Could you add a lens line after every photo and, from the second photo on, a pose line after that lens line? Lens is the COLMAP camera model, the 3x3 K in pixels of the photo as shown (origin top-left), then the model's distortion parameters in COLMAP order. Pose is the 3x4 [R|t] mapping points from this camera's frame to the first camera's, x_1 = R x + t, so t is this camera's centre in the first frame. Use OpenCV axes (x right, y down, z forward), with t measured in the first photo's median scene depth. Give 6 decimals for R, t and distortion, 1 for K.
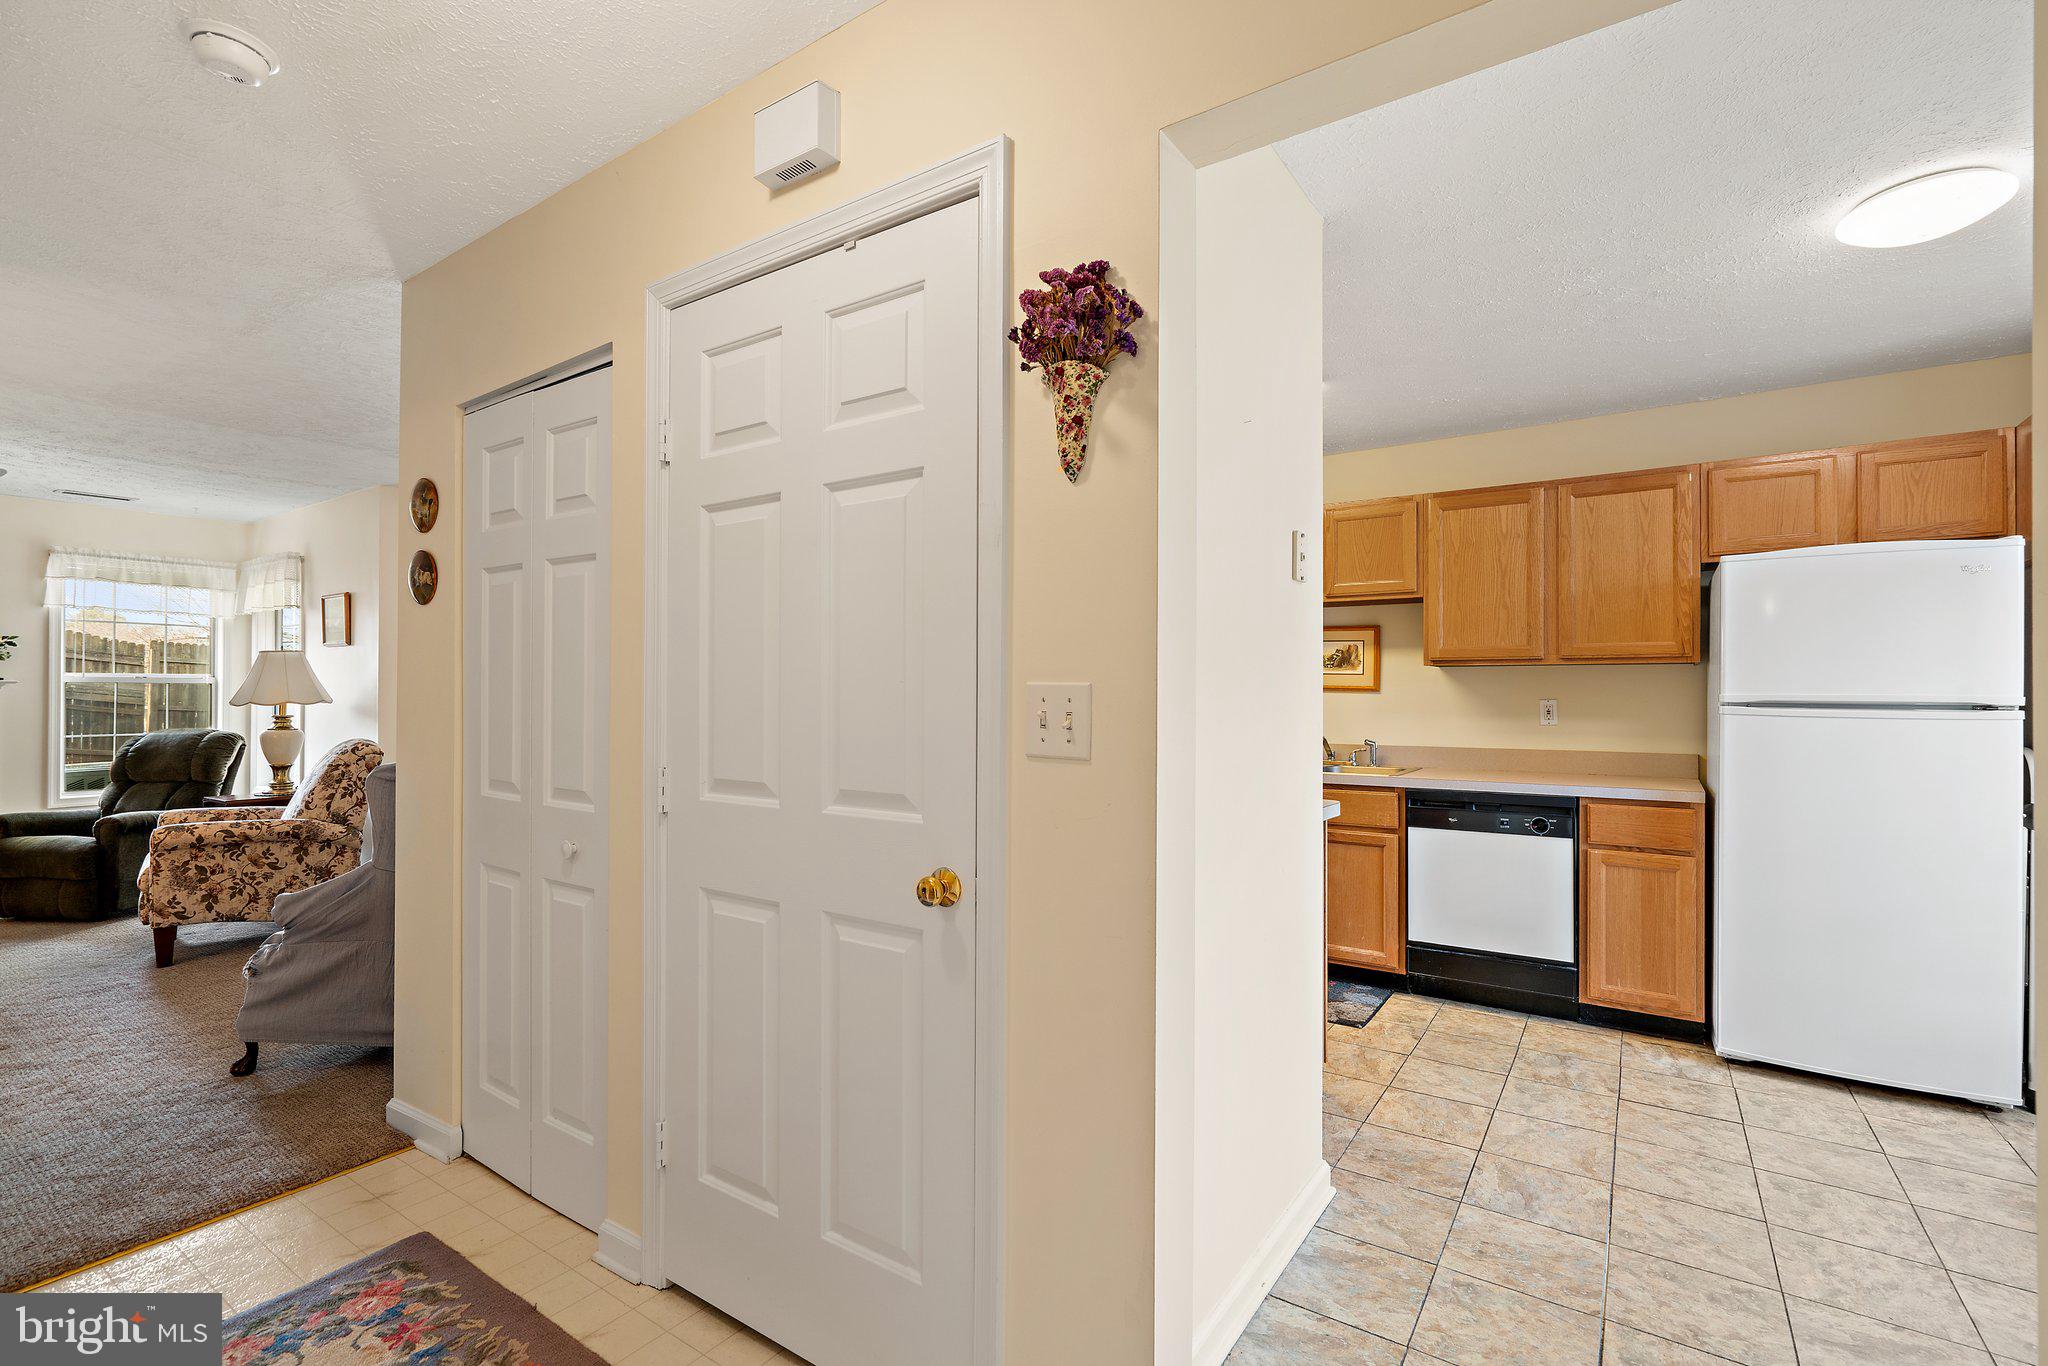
lens RADIAL K [[930.0, 0, 1012.4], [0, 930.0, 688.6], [0, 0, 1]] dist [-0.010175, 0.004538]
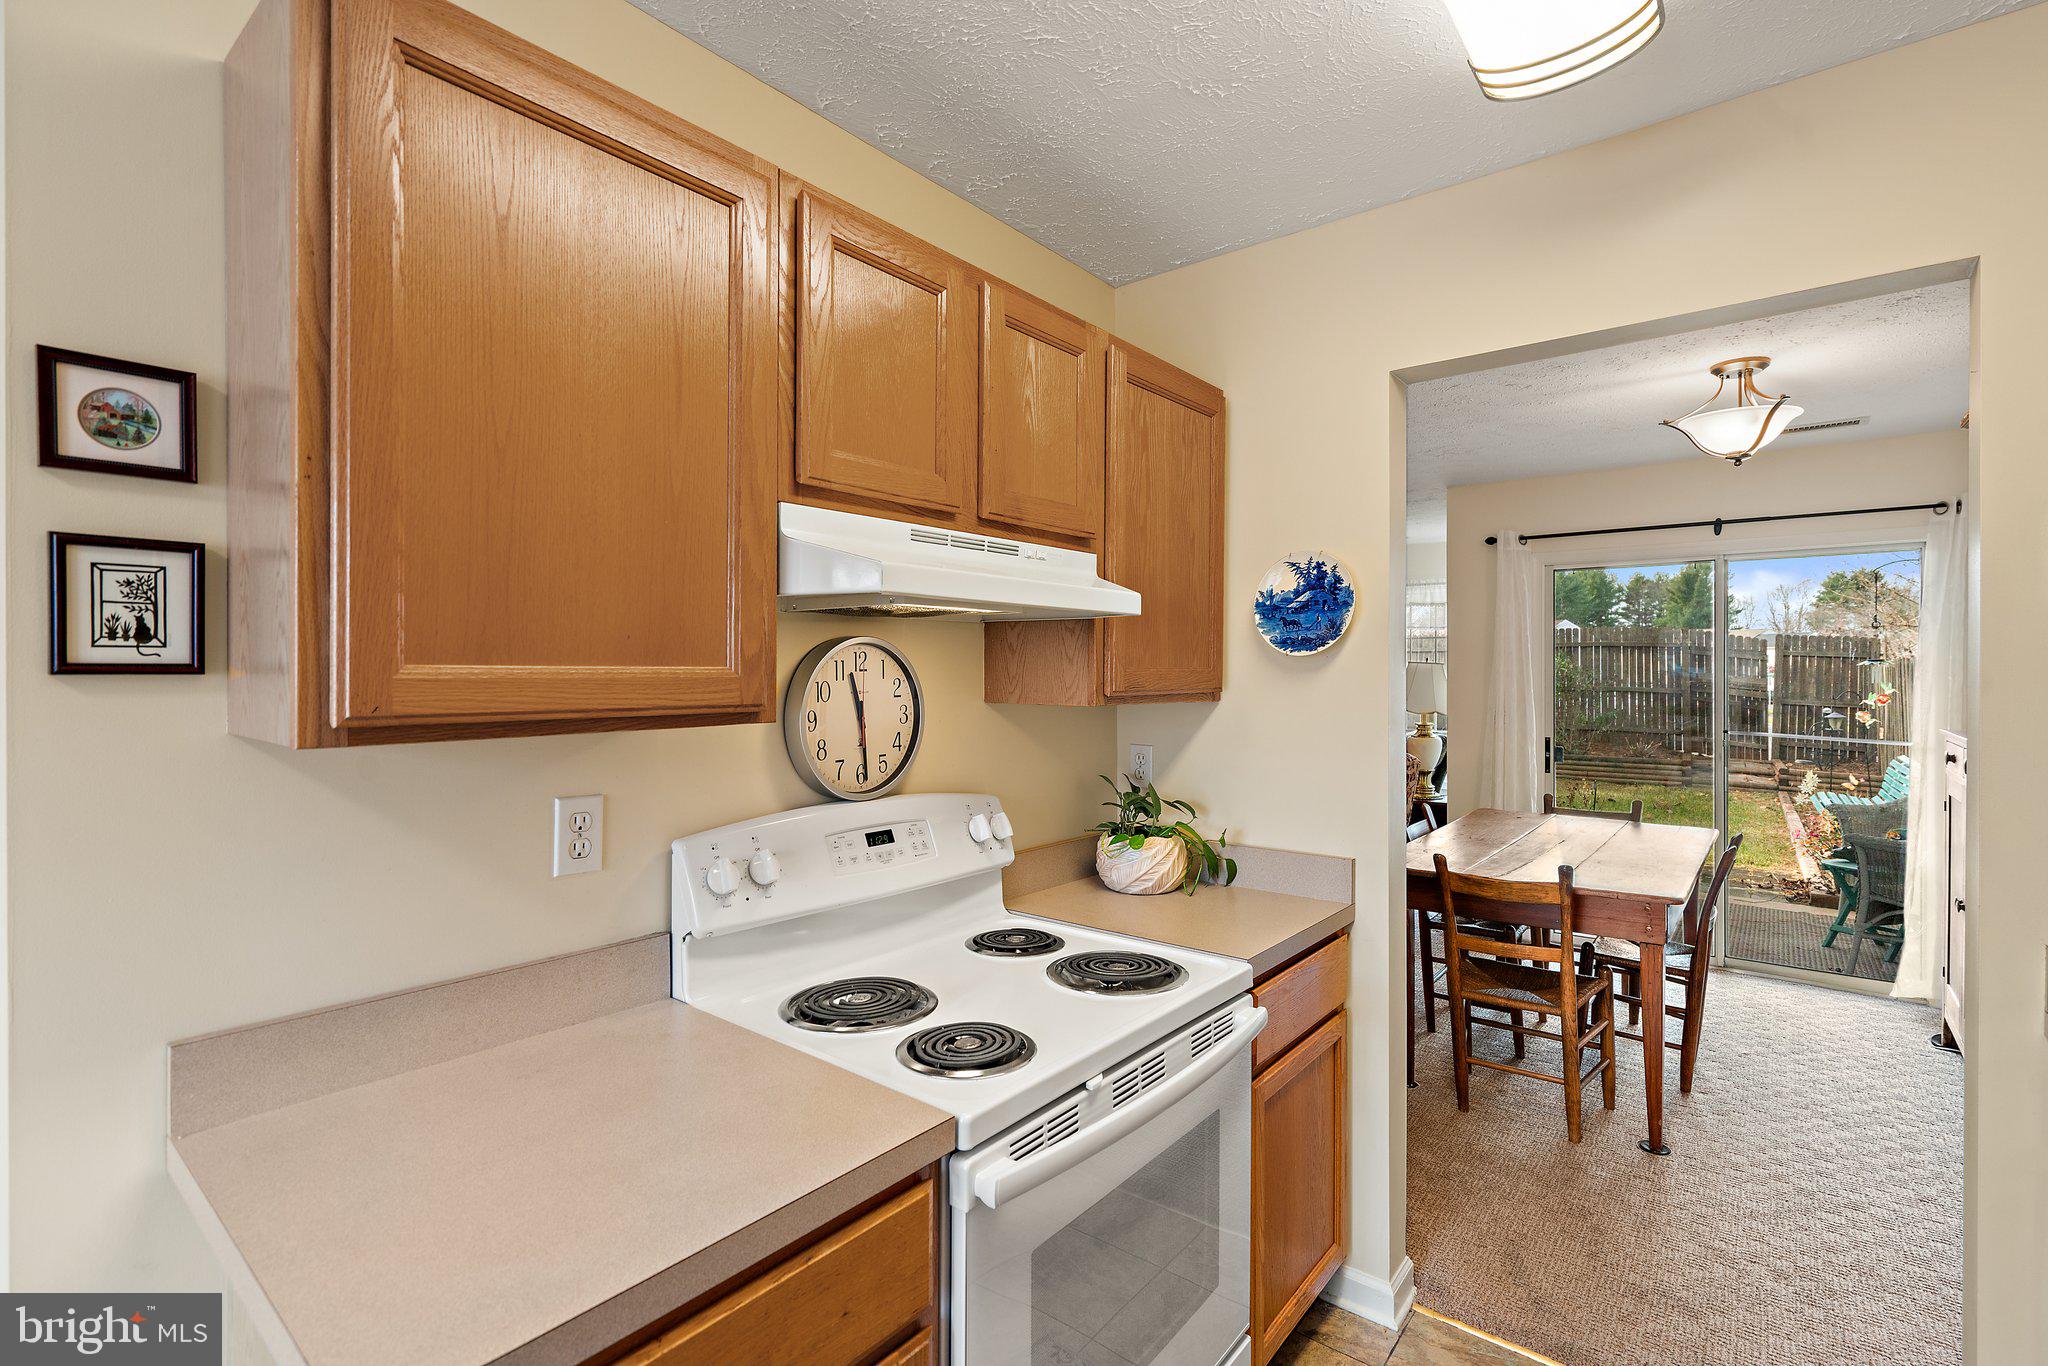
lens RADIAL K [[930.0, 0, 1024.2], [0, 930.0, 676.4], [0, 0, 1]] dist [-0.010175, 0.004538]
pose [[-0.068866, 0.000305, -0.997626, 0.438862], [0.006177, 0.999981, -0.000120, -0.038229], [0.997607, -0.006170, -0.068867, 0.910643]]
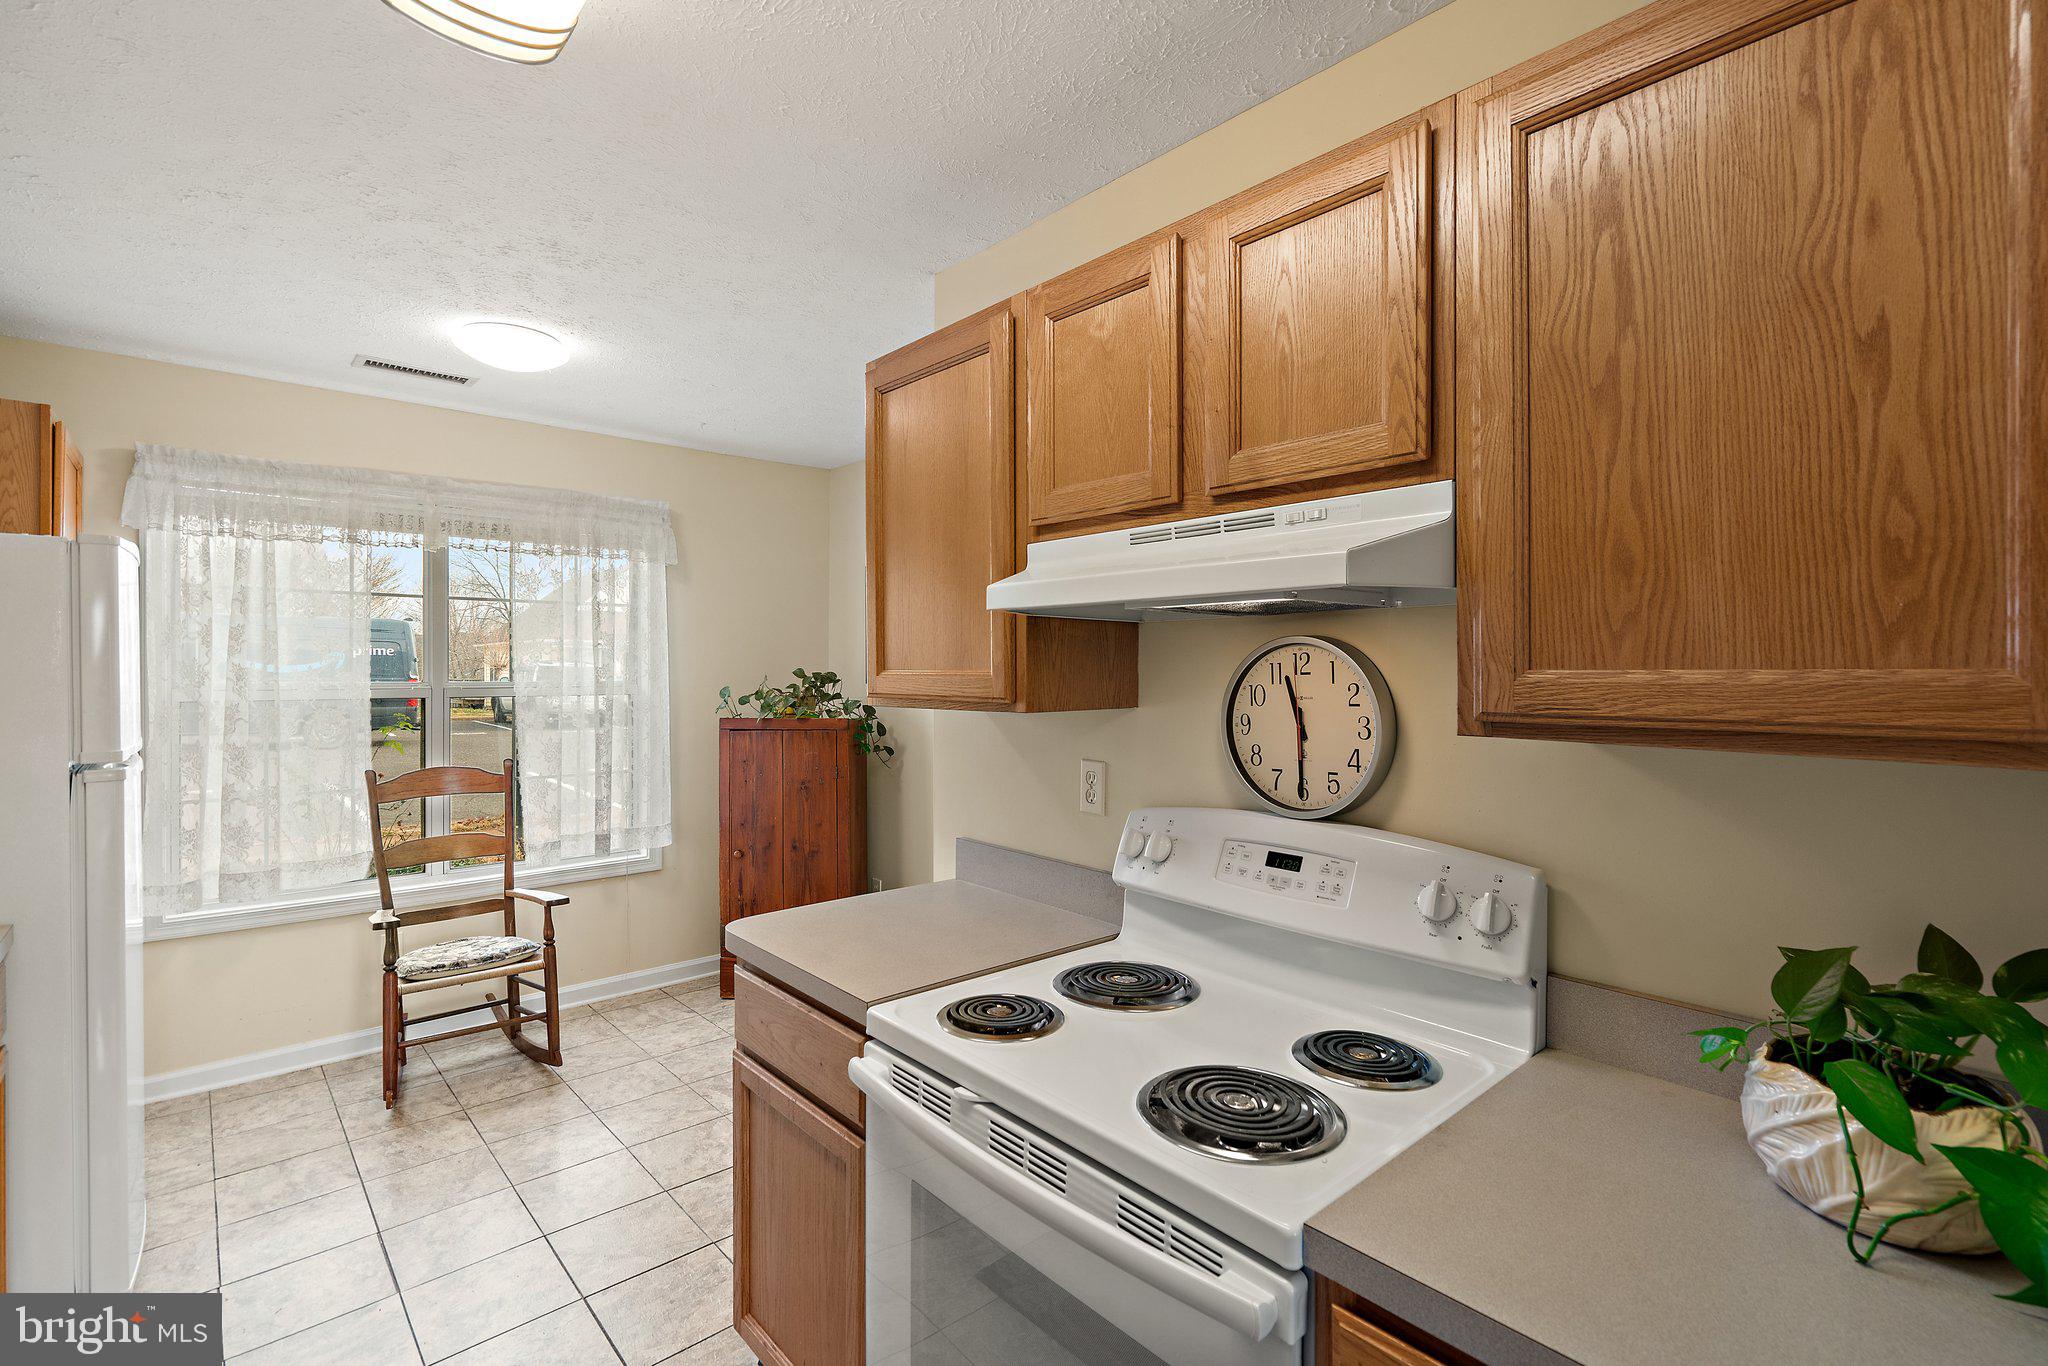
lens RADIAL K [[930.0, 0, 1032.4], [0, 930.0, 671.3], [0, 0, 1]] dist [-0.010175, 0.004538]
pose [[-0.975243, -0.002970, 0.221116, -0.003061], [-0.003721, 0.999989, -0.002980, -0.041142], [-0.221105, -0.003729, -0.975243, 1.236507]]
